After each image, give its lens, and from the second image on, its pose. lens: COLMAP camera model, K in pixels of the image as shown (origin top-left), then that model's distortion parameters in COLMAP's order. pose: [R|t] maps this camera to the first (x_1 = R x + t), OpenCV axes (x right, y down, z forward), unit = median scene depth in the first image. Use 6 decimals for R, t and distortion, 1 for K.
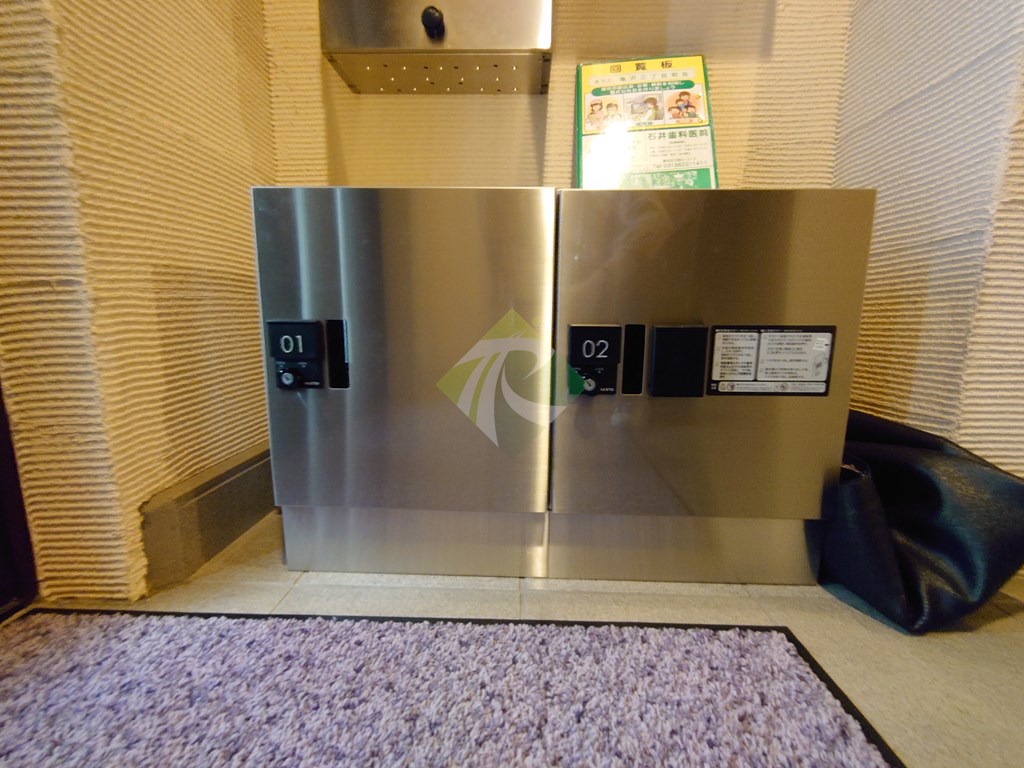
lens RADIAL K [[440.2, 0, 514.2], [0, 440.2, 383.9], [0, 0, 1]] dist [-0.003470, -0.000436]
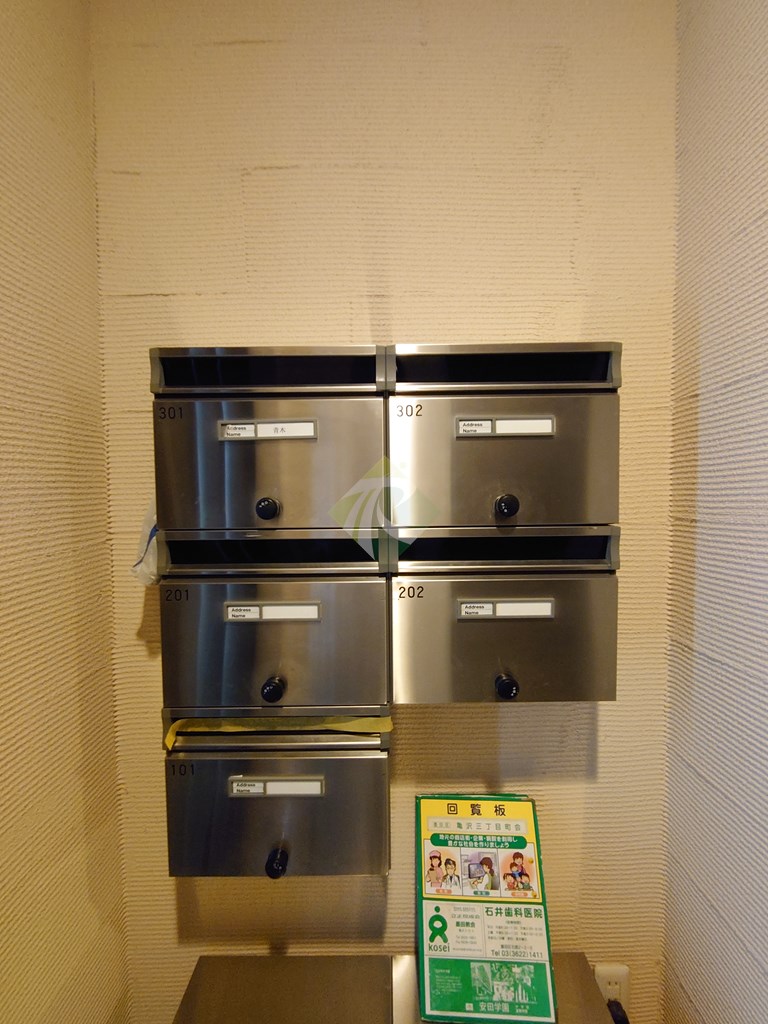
lens RADIAL K [[440.2, 0, 381.7], [0, 440.2, 515.6], [0, 0, 1]] dist [-0.003470, -0.000436]
pose [[0.999472, -0.022404, 0.023542, 0.052785], [0.025045, 0.992626, -0.118603, -1.340520], [-0.020711, 0.119130, 0.992663, -0.137486]]
